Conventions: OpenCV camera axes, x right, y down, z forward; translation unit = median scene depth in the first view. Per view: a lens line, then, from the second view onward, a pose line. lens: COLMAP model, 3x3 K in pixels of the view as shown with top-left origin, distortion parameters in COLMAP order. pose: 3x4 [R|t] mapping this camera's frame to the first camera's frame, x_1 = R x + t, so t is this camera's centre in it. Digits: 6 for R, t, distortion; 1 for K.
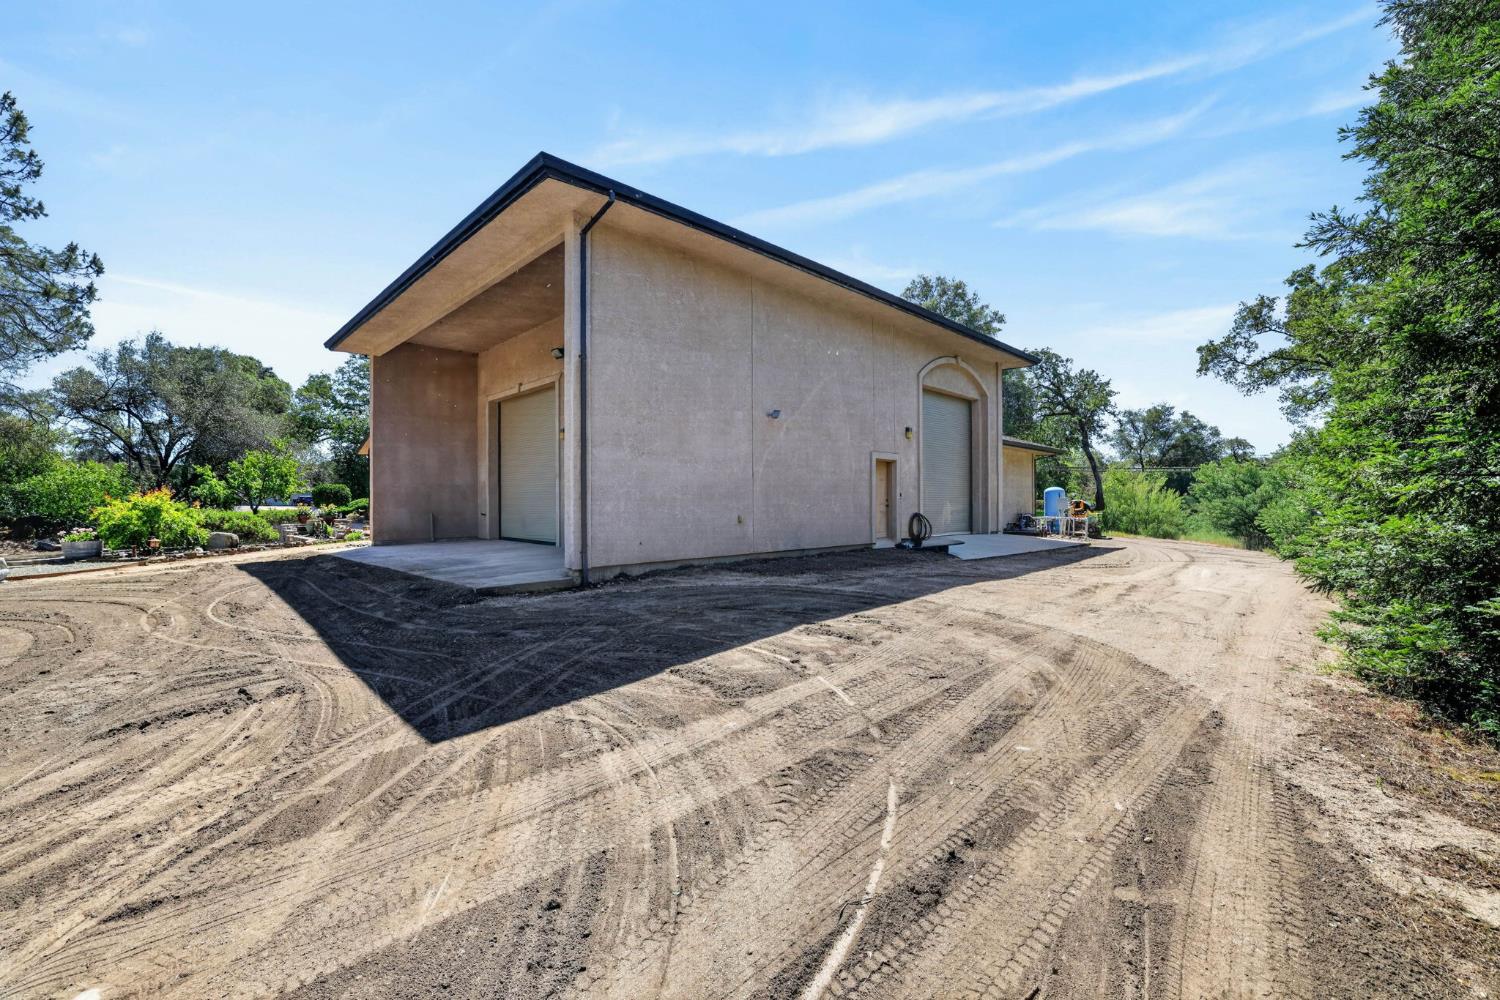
lens RADIAL K [[635.0, 0, 750.0], [0, 635.0, 500.0], [0, 0, 1]] dist [0.000550, -0.000295]
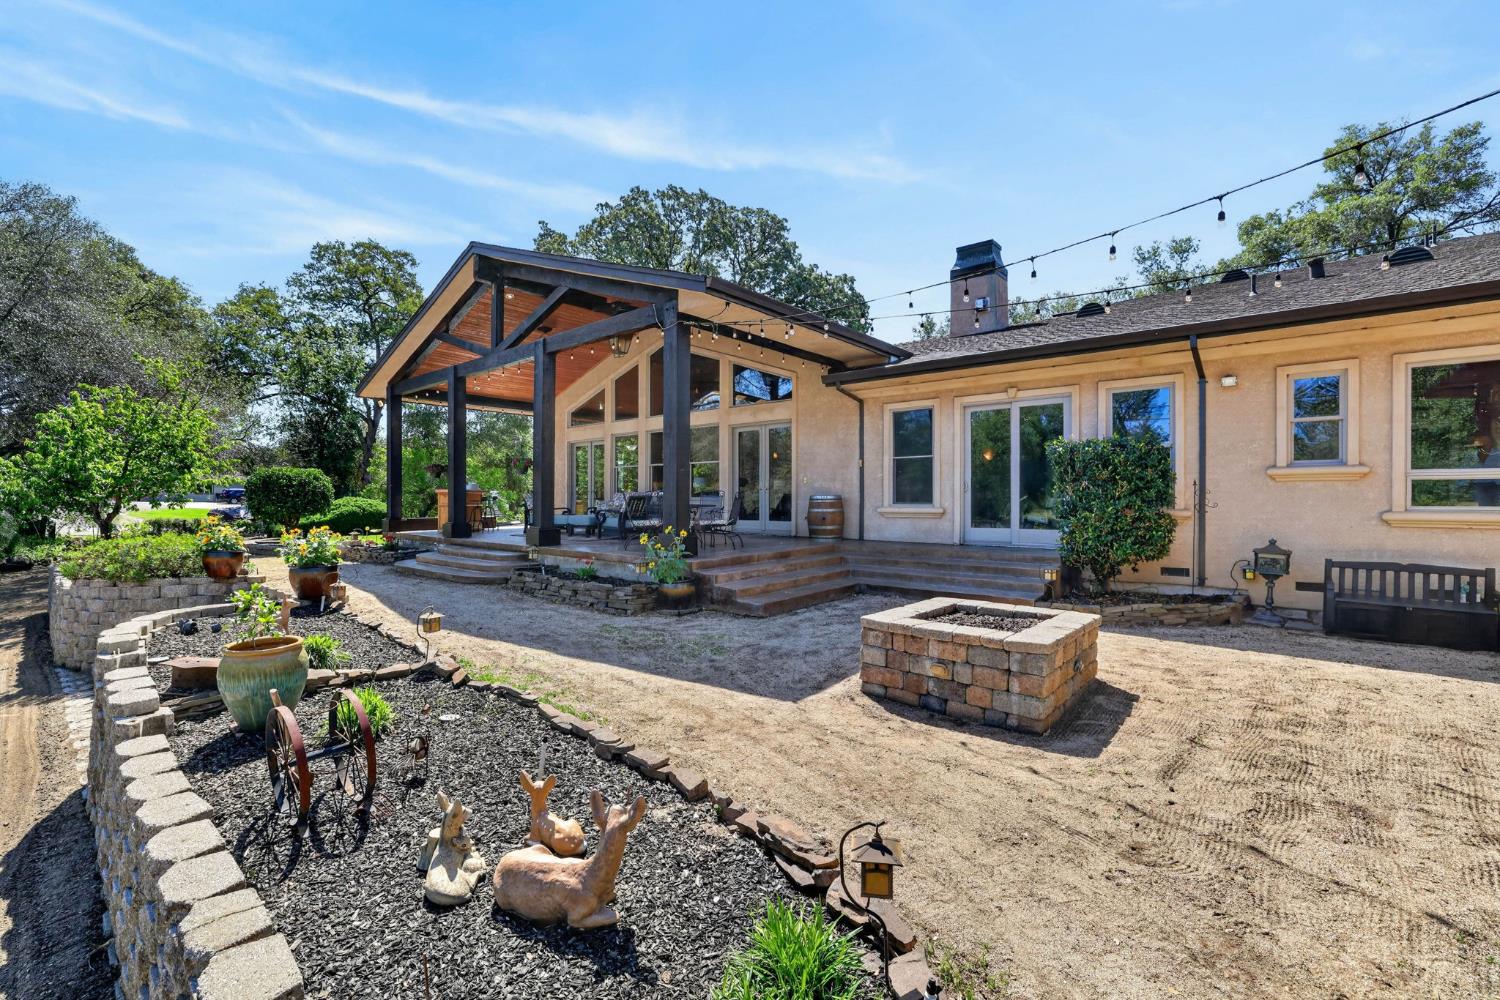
lens RADIAL K [[635.0, 0, 750.0], [0, 635.0, 500.0], [0, 0, 1]] dist [0.000550, -0.000295]
pose [[0.997359, 0.004544, 0.072486, -0.290196], [-0.004920, 0.999975, 0.005008, -0.005665], [-0.072462, -0.005352, 0.997357, 0.414847]]
